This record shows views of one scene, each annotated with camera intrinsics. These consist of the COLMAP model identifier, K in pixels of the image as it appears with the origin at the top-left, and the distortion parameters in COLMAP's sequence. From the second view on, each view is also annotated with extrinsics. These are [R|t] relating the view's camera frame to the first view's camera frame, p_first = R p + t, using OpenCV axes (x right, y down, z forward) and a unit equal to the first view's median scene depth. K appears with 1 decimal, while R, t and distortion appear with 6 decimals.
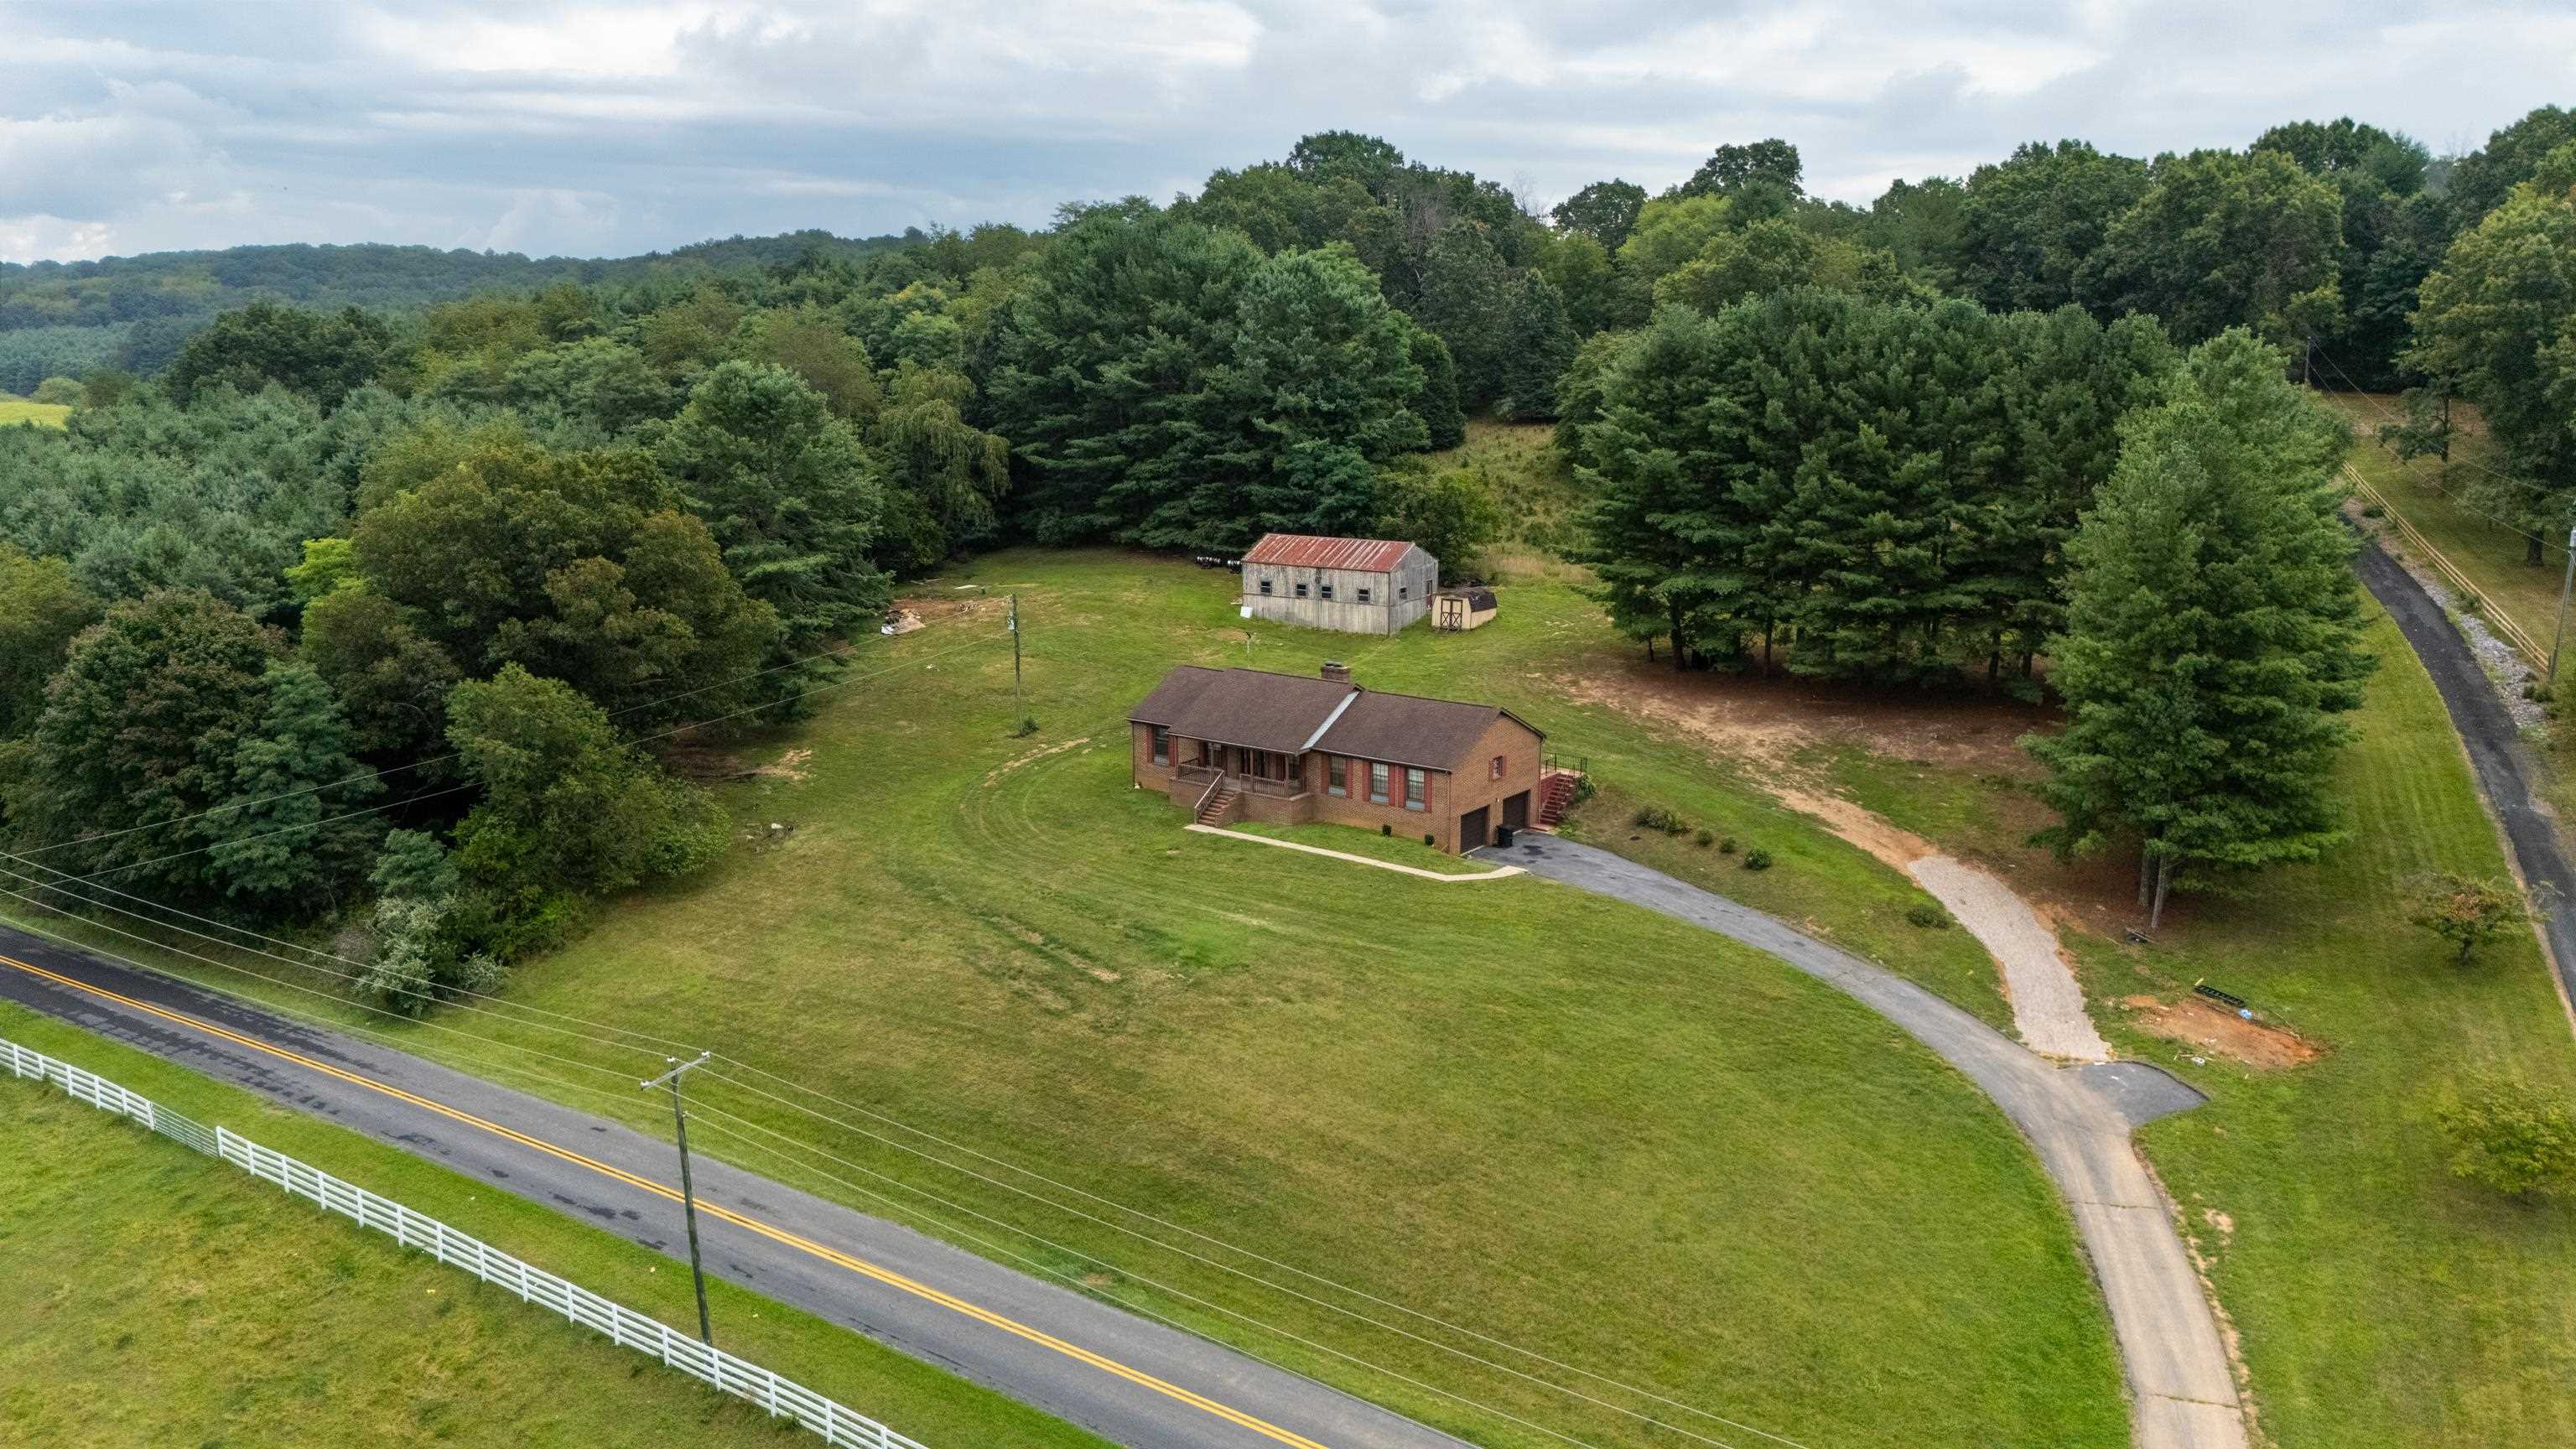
lens RADIAL K [[1902.7, 0, 1288.0], [0, 1902.7, 724.5], [0, 0, 1]] dist [0.078558, -0.078939]
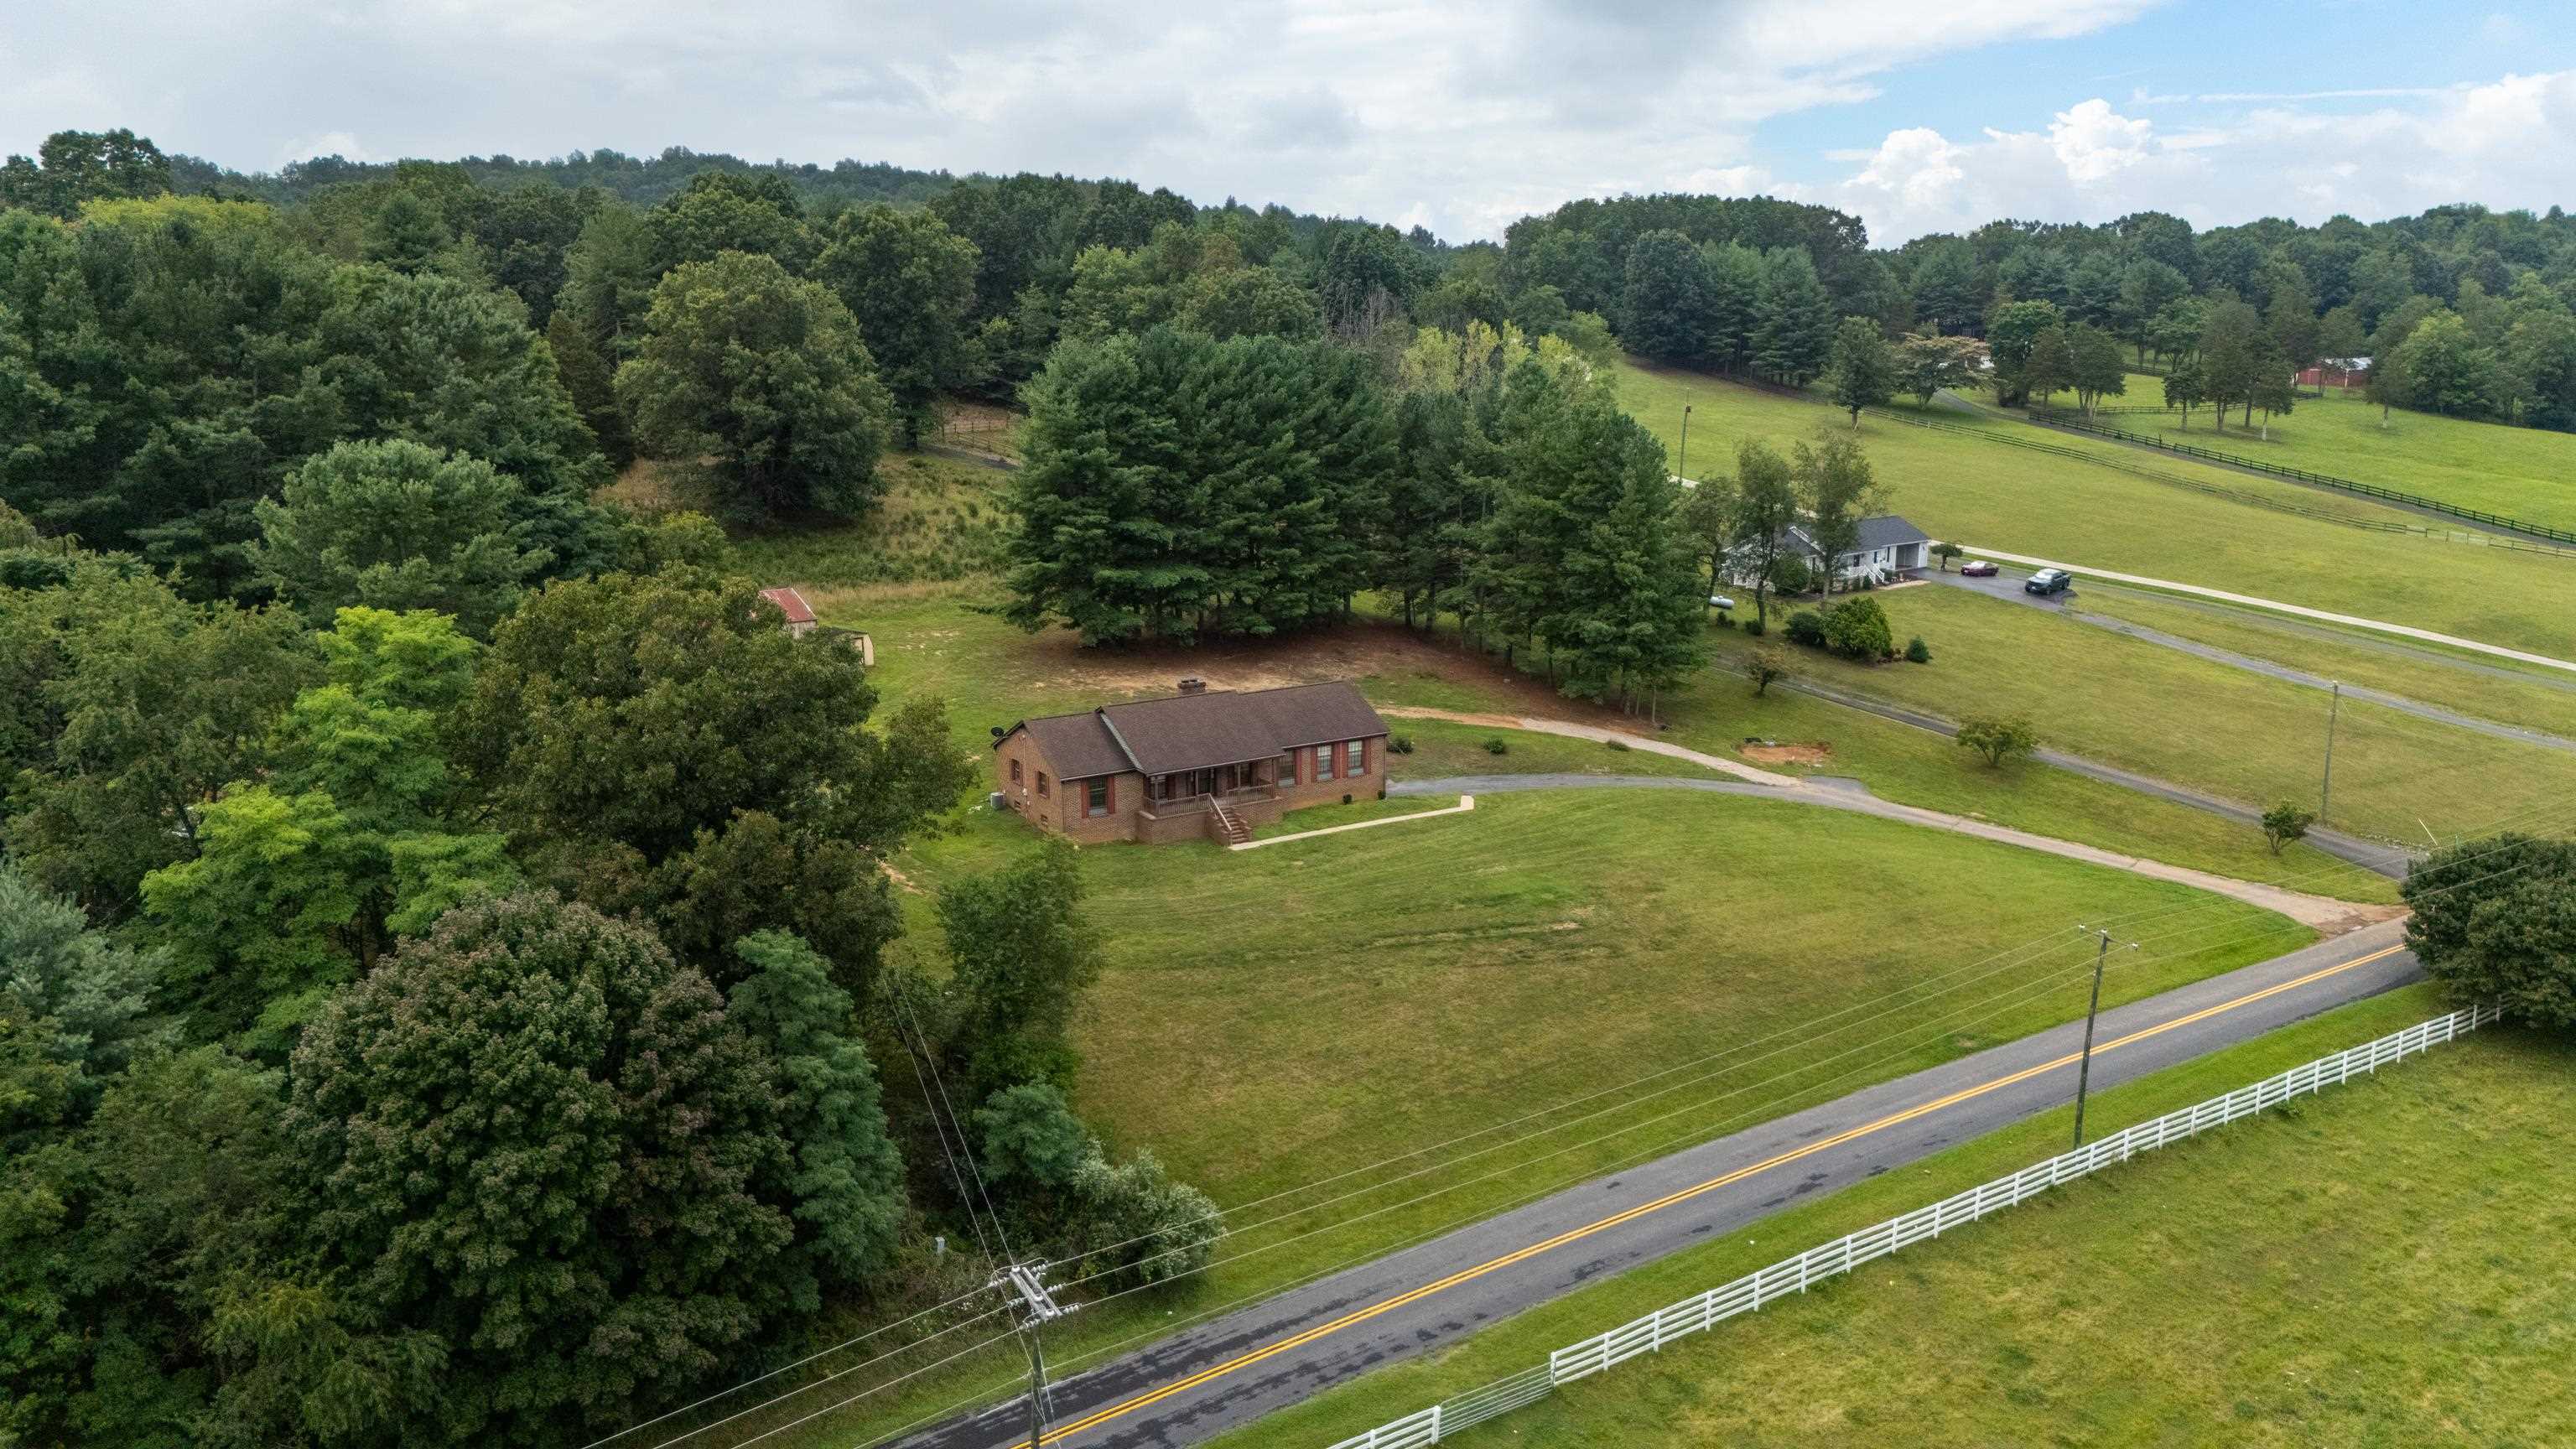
lens RADIAL K [[1902.7, 0, 1288.0], [0, 1902.7, 724.5], [0, 0, 1]] dist [0.078558, -0.078939]
pose [[0.364589, -0.197724, 0.909934, -1.024523], [0.194864, 0.971760, 0.133081, -0.152425], [-0.910551, 0.128794, 0.392823, 0.581606]]
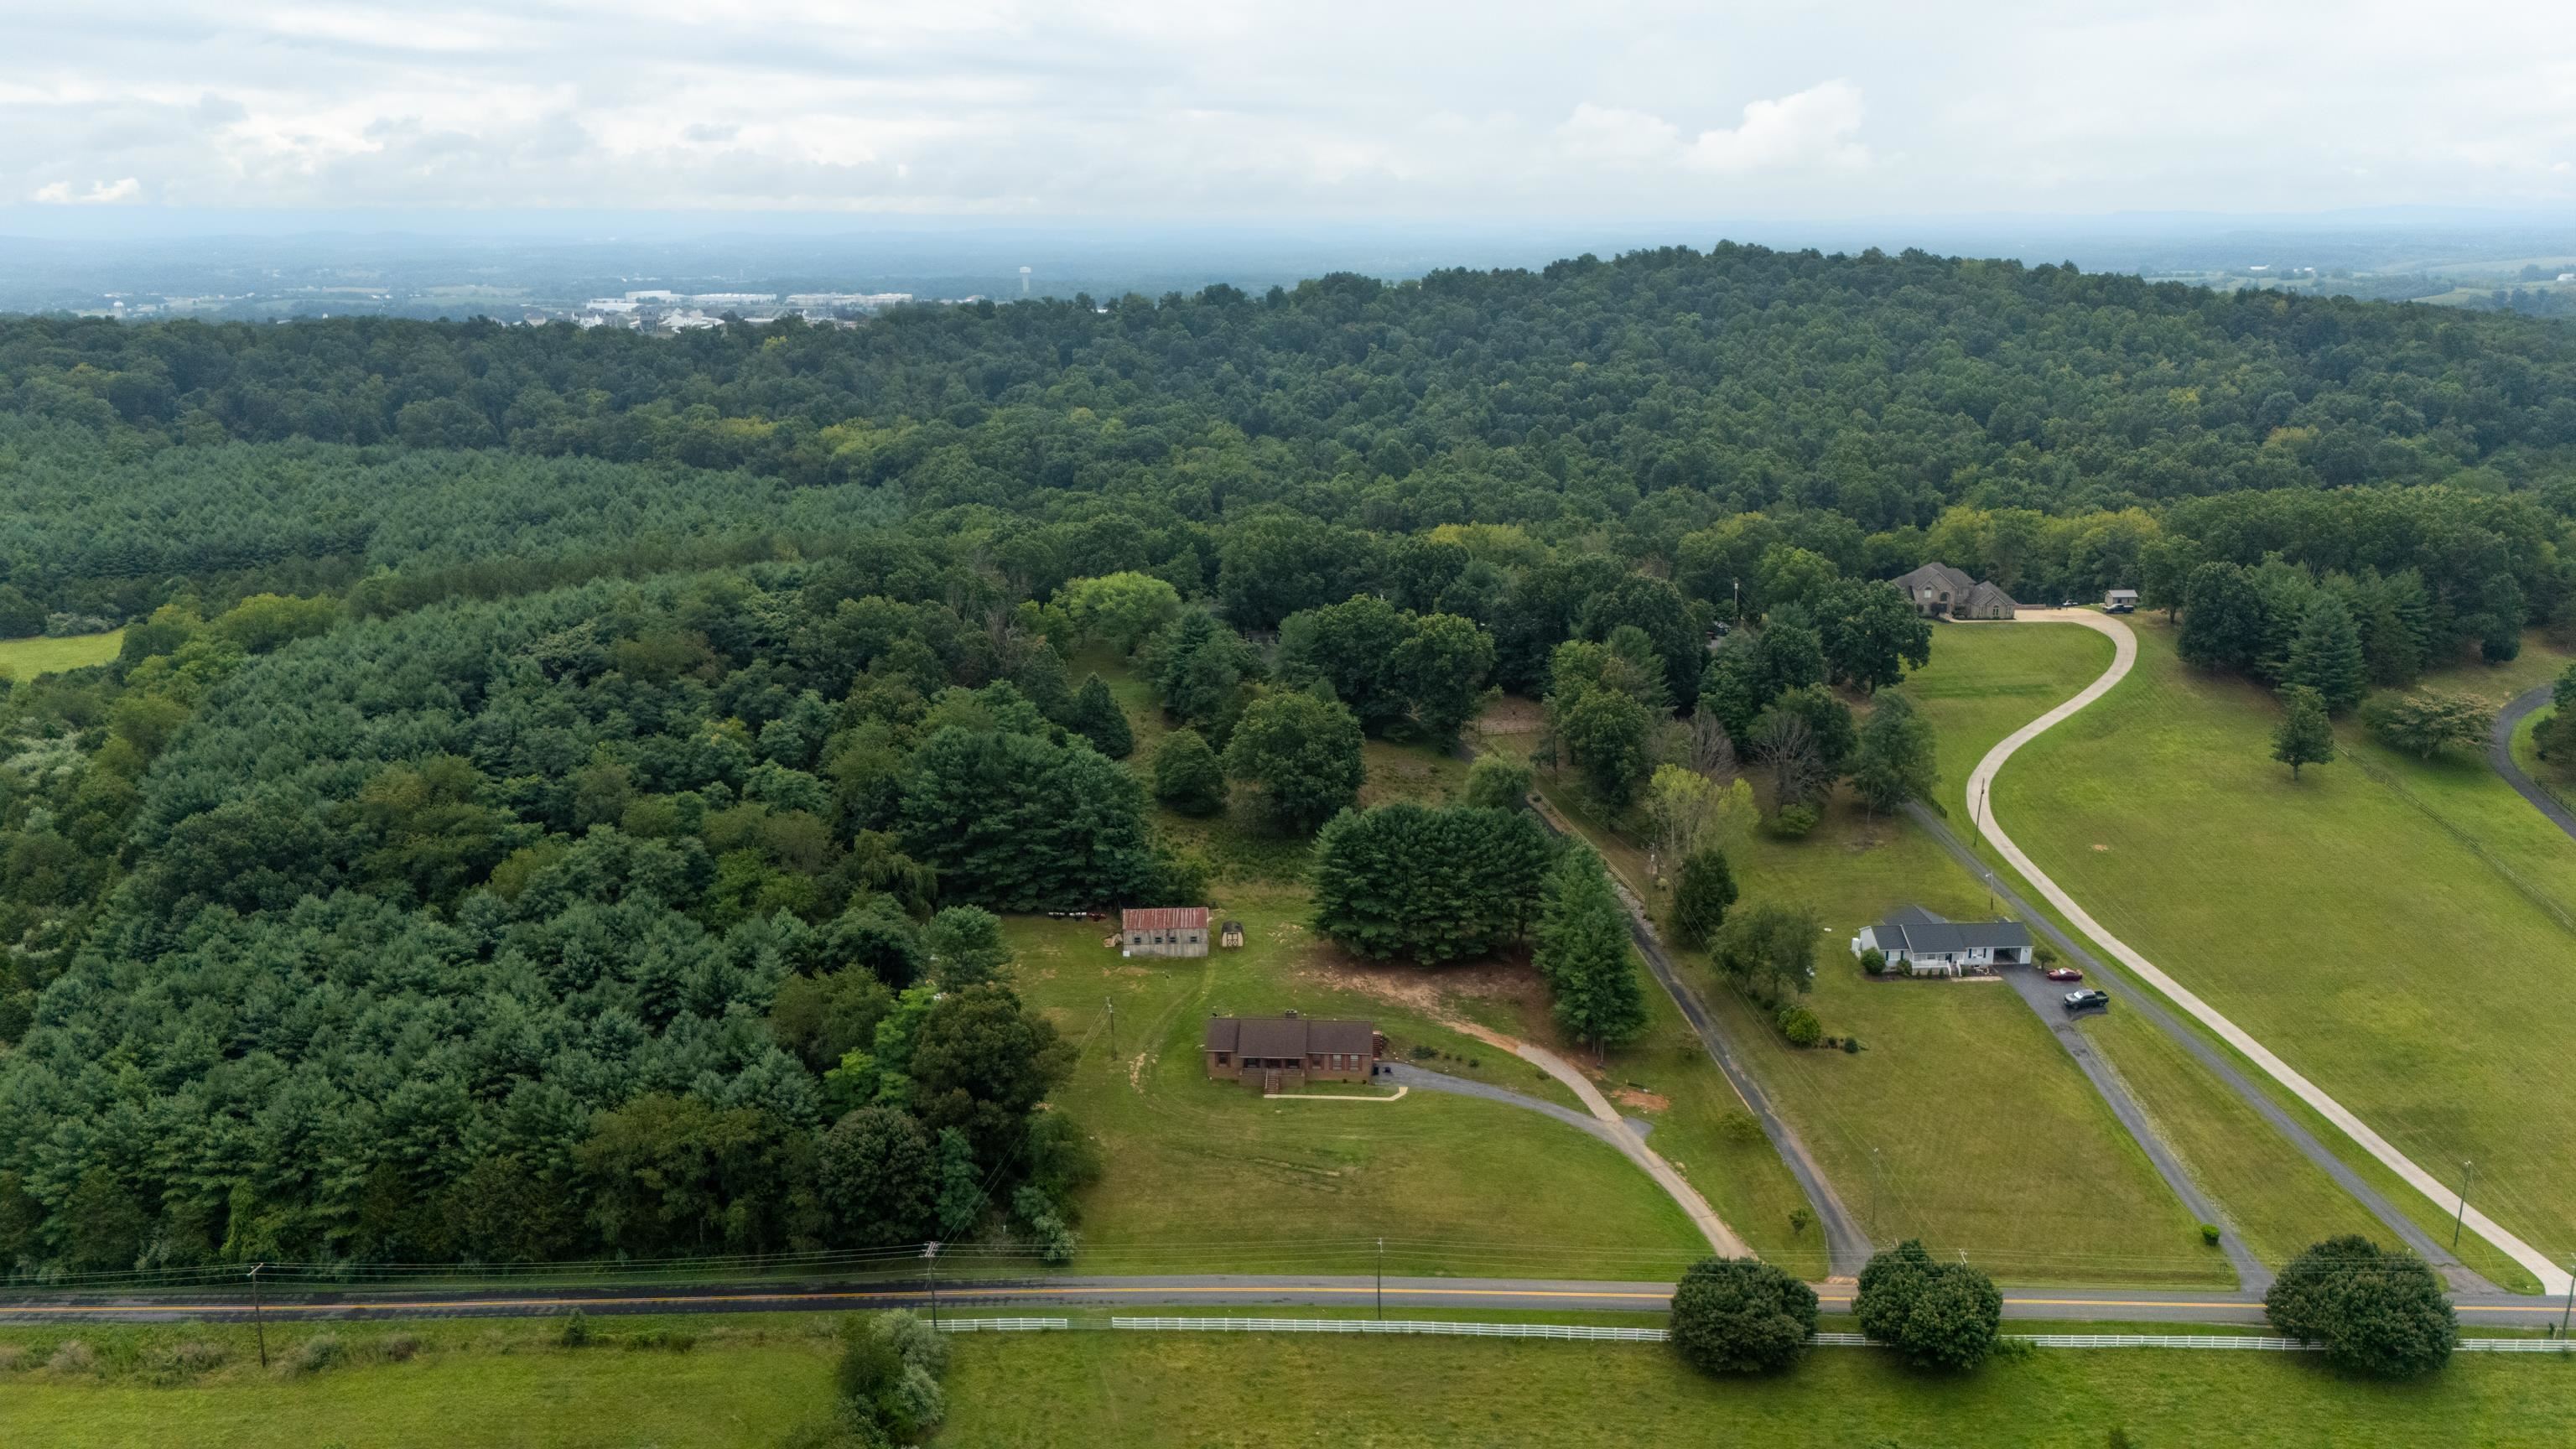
lens RADIAL K [[1902.7, 0, 1288.0], [0, 1902.7, 724.5], [0, 0, 1]] dist [0.078558, -0.078939]
pose [[0.838797, -0.145981, 0.524508, -1.296085], [0.116602, 0.989197, 0.088843, -0.659760], [-0.531811, -0.013363, 0.846757, -1.121881]]
